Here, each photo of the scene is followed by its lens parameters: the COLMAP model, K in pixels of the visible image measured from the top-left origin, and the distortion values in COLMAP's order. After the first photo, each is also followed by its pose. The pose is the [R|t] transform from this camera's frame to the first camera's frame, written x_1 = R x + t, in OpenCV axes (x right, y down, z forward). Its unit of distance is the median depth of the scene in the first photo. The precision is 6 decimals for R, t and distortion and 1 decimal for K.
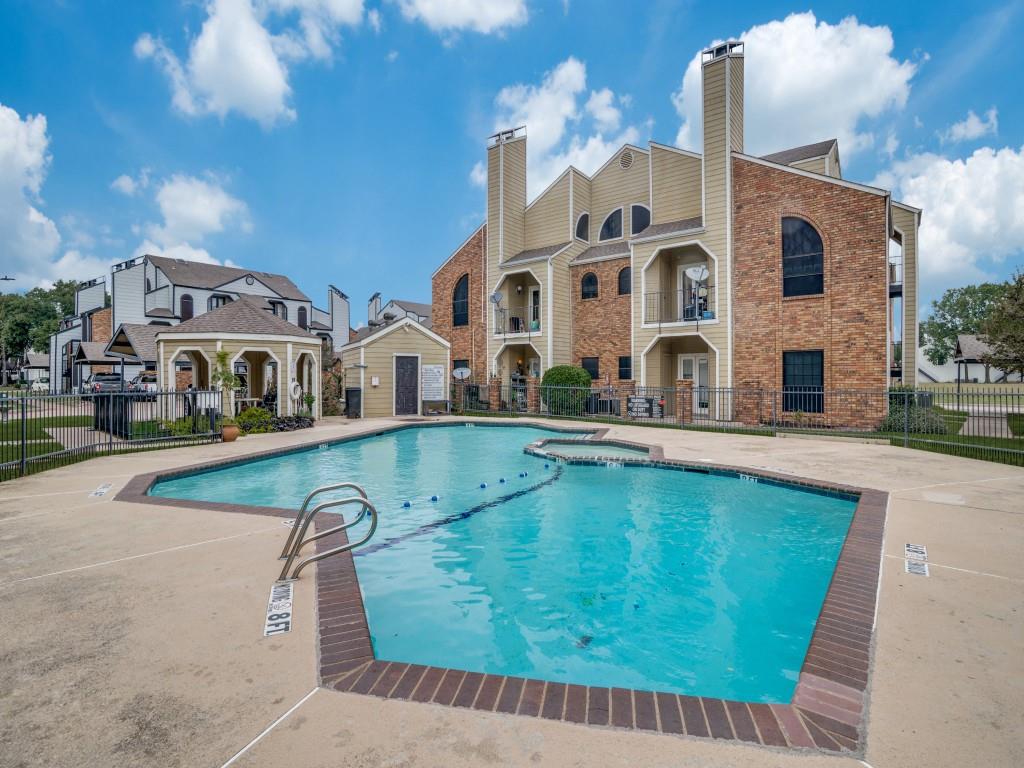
lens RADIAL K [[479.4, 0, 514.1], [0, 479.4, 379.3], [0, 0, 1]] dist [-0.019196, -0.000088]
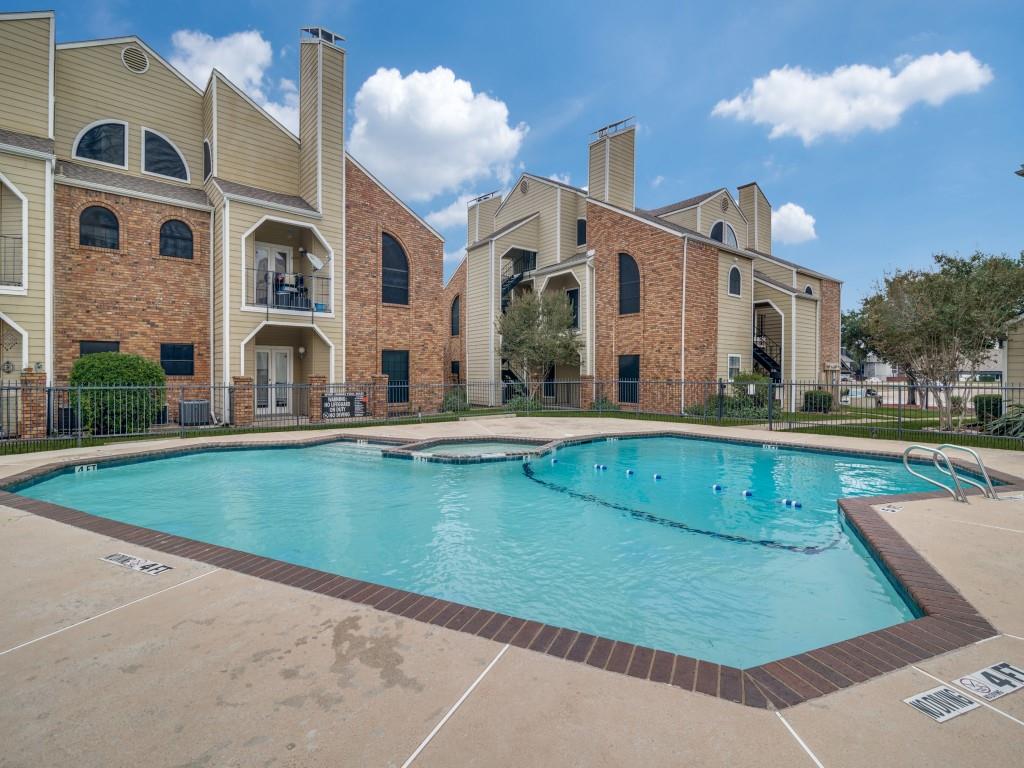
lens RADIAL K [[479.4, 0, 514.1], [0, 479.4, 379.3], [0, 0, 1]] dist [-0.019196, -0.000088]
pose [[0.175023, -0.010412, 0.984509, -0.488930], [0.002024, 0.999946, 0.010216, -0.000250], [-0.984562, 0.000205, 0.175035, 0.477511]]
